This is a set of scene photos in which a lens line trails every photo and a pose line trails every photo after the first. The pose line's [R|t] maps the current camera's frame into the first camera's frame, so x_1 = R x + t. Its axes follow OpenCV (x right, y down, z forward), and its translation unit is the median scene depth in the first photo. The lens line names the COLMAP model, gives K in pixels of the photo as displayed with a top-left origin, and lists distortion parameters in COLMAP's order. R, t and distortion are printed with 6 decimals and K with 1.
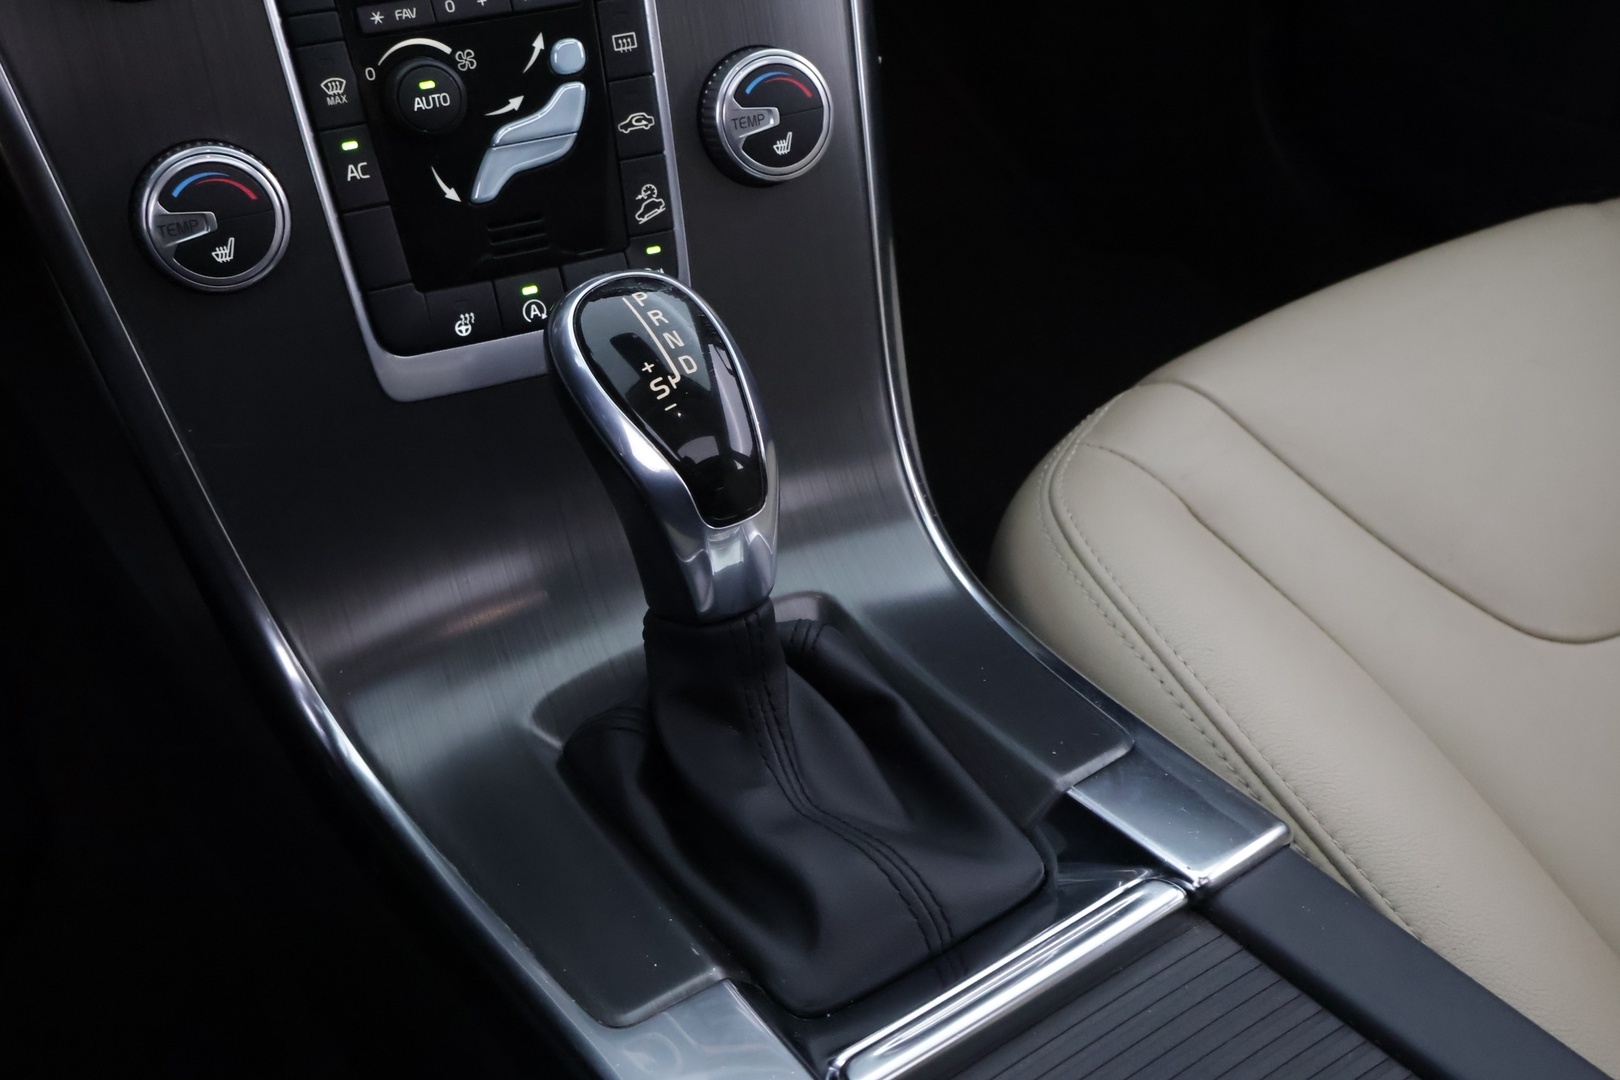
lens RADIAL K [[1624.1, 0, 809.4], [0, 1624.1, 541.8], [0, 0, 1]] dist [0.006714, 0.000000]
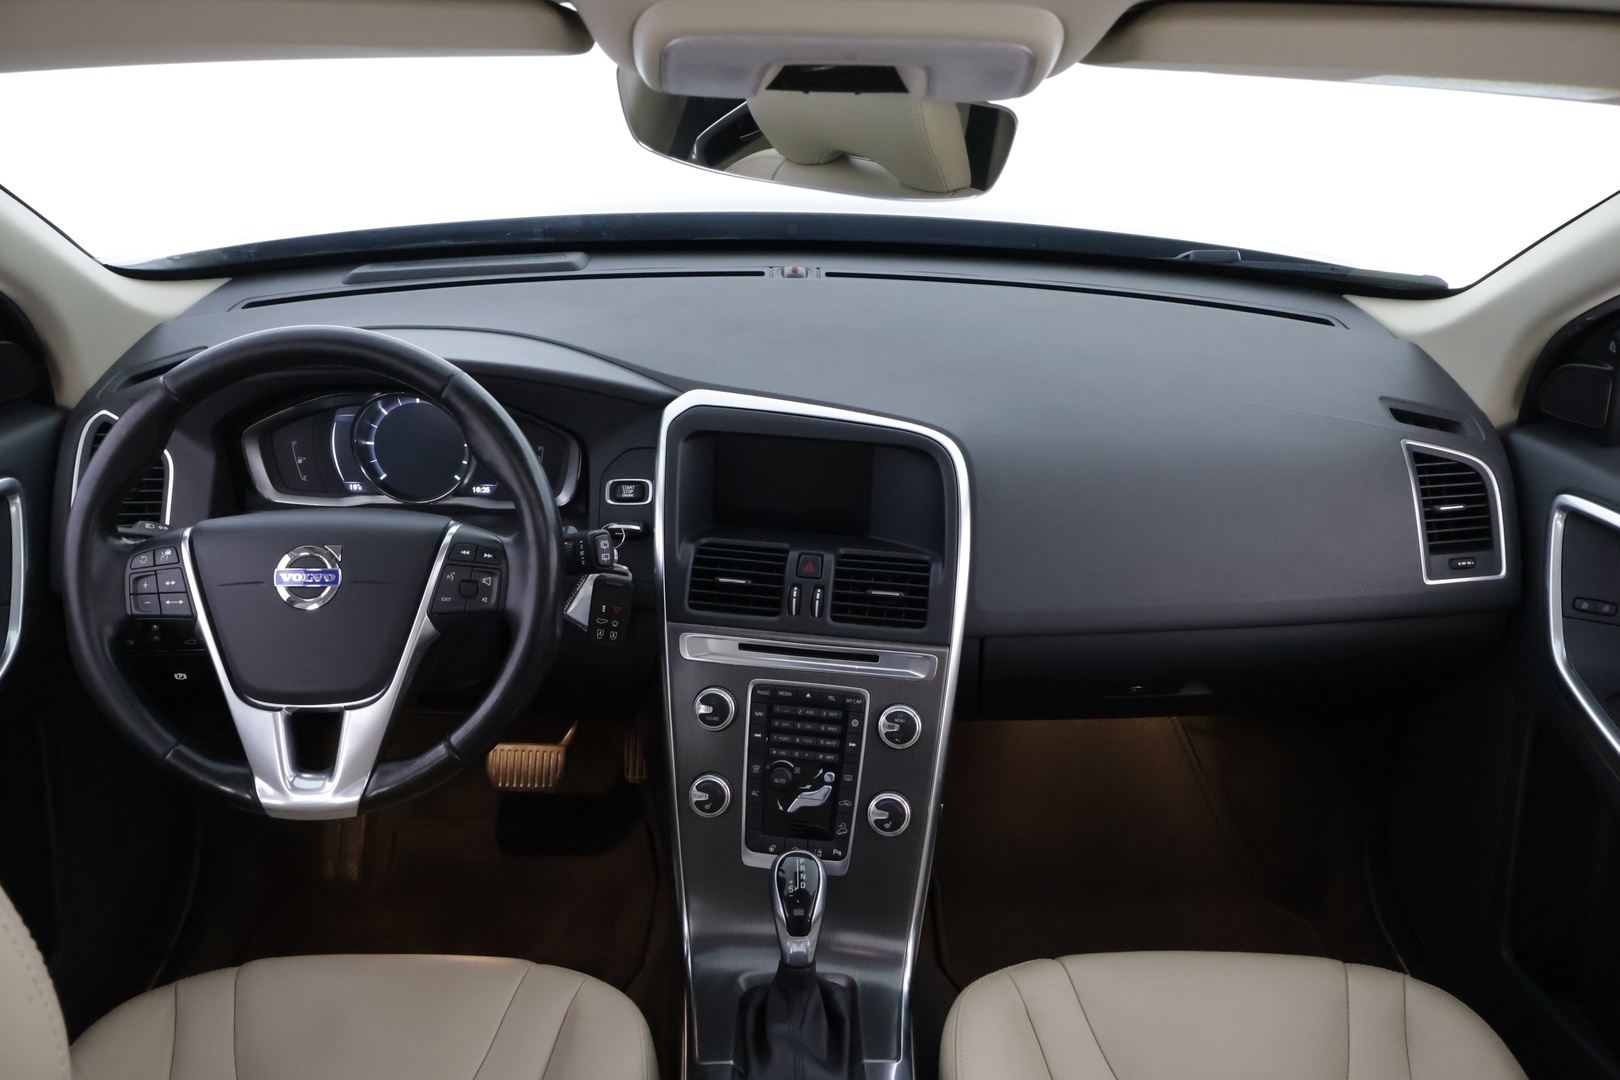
lens RADIAL K [[1381.4, 0, 797.8], [0, 1381.4, 545.0], [0, 0, 1]] dist [-0.002175, -0.004140]
pose [[0.842289, 0.221924, -0.491221, 1.000376], [-0.356576, 0.912822, -0.199020, -0.155925], [0.404230, 0.342791, 0.847993, -1.420474]]
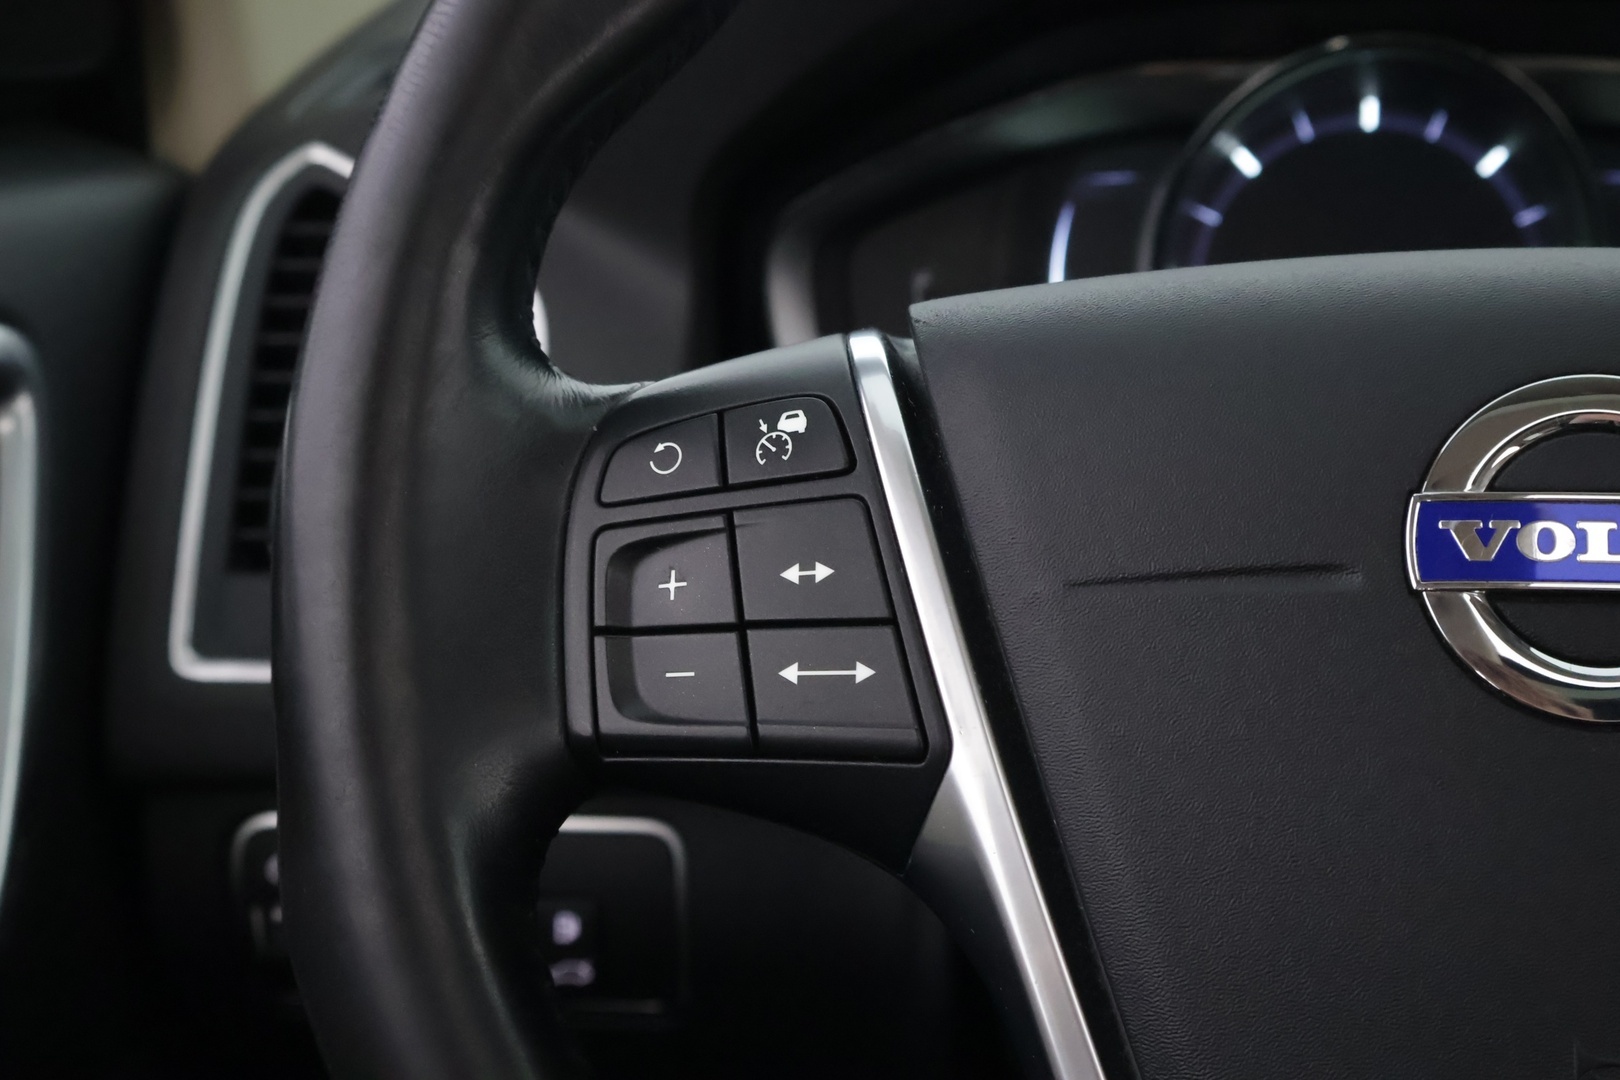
lens RADIAL K [[2364.0, 0, 807.5], [0, 2364.0, 540.9], [0, 0, 1]] dist [0.006640, 0.000000]
pose [[0.747788, 0.155590, -0.645449, -0.468694], [-0.423542, 0.860444, -0.283282, 0.015382], [0.511297, 0.485210, 0.709329, -0.438242]]
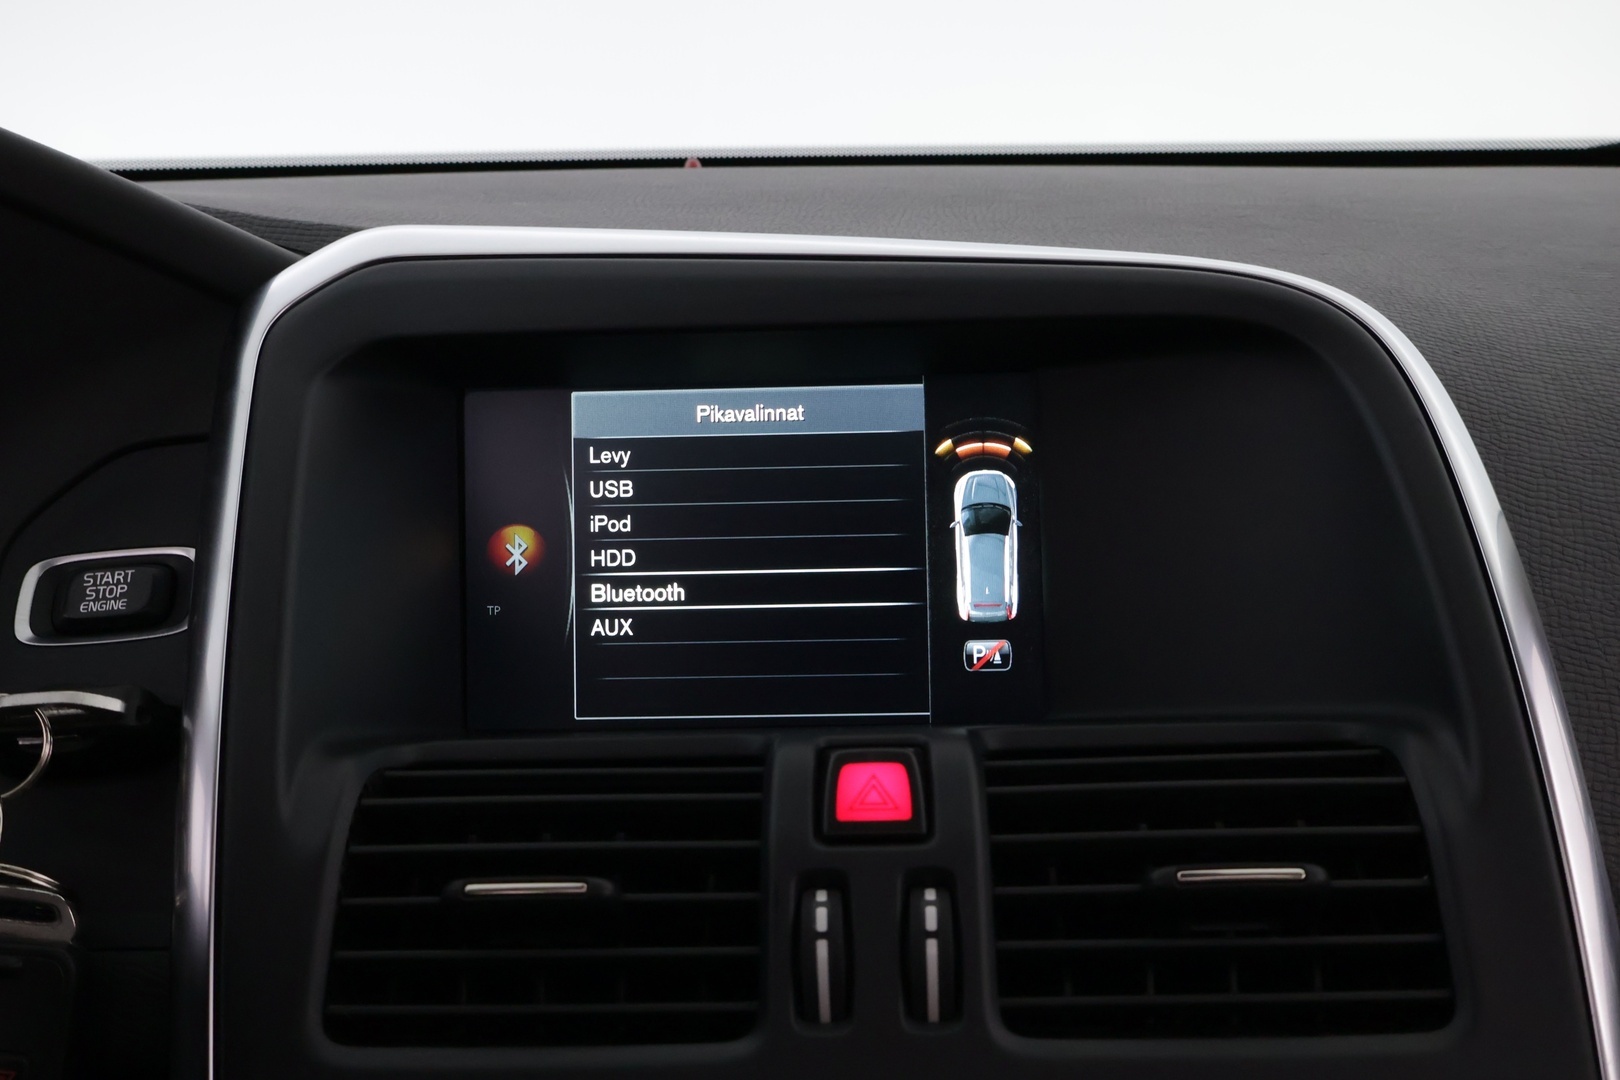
lens RADIAL K [[1624.1, 0, 810.1], [0, 1624.1, 531.6], [0, 0, 1]] dist [0.006714, 0.000000]
pose [[0.897108, 0.010063, -0.441697, -0.000641], [-0.254169, 0.829493, -0.497332, -0.395204], [0.361380, 0.558426, 0.746703, 0.274059]]
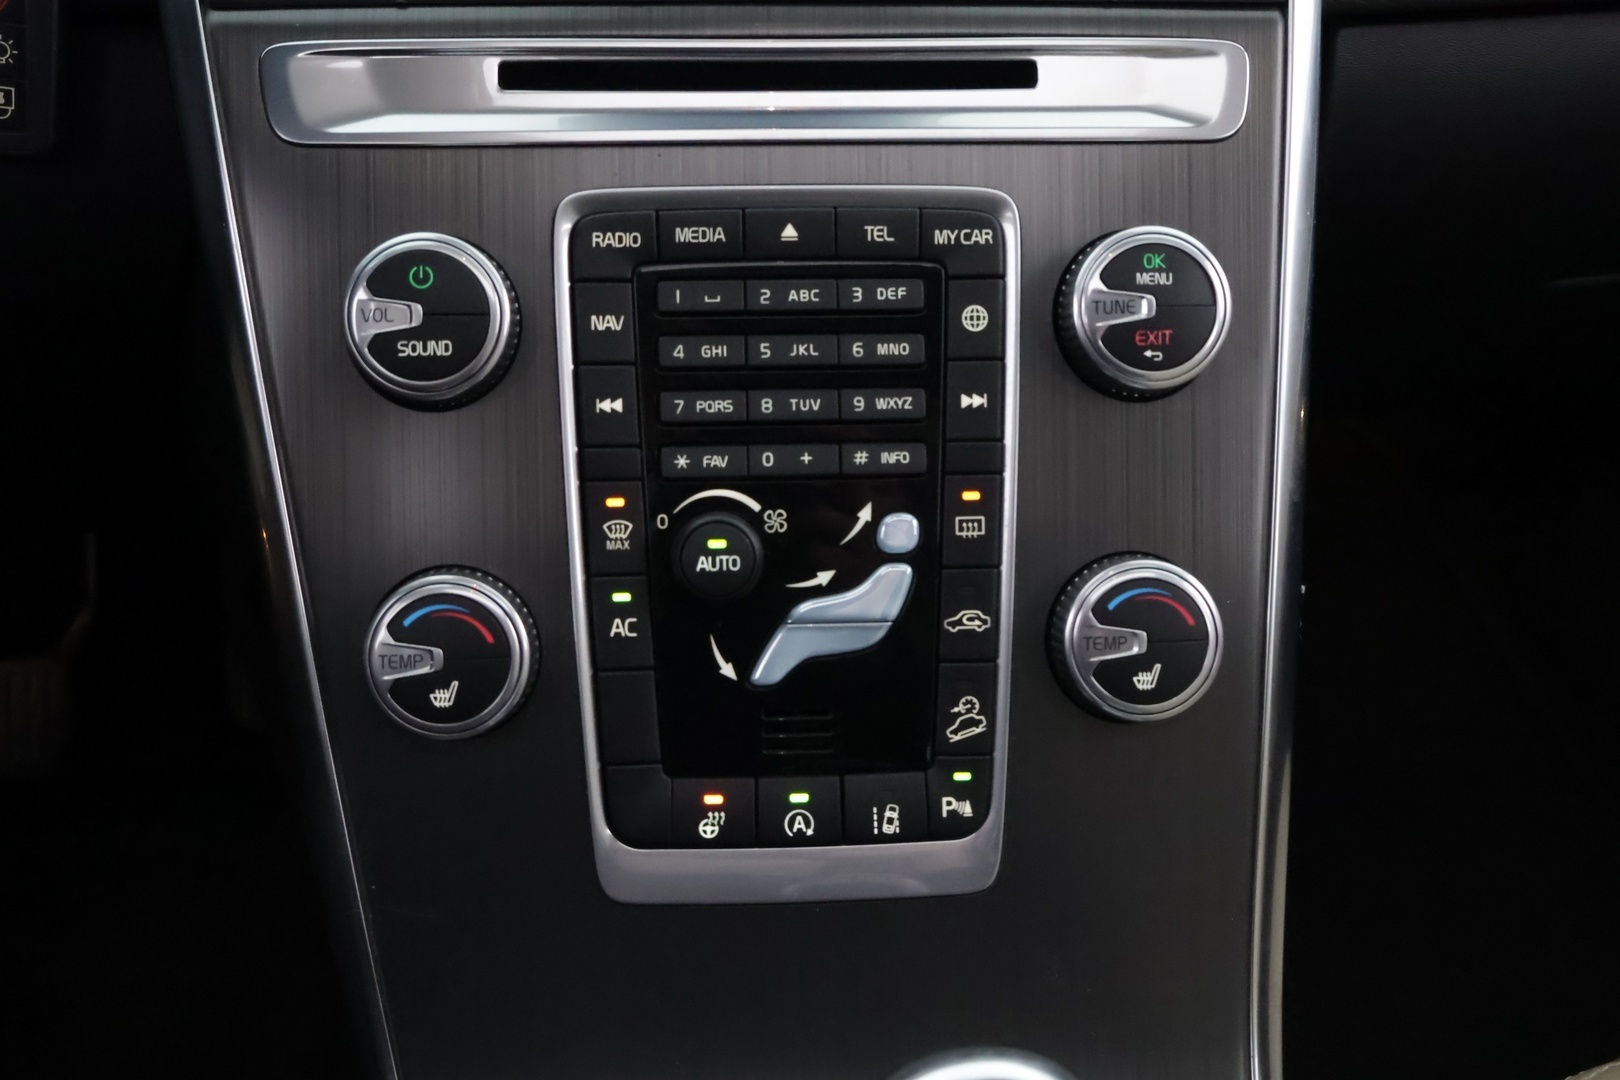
lens RADIAL K [[1624.1, 0, 822.8], [0, 1624.1, 542.8], [0, 0, 1]] dist [0.006714, 0.000000]
pose [[0.934467, 0.149499, -0.323144, 0.084345], [-0.224815, 0.951524, -0.209904, -0.110510], [0.276099, 0.268796, 0.922777, 0.223134]]
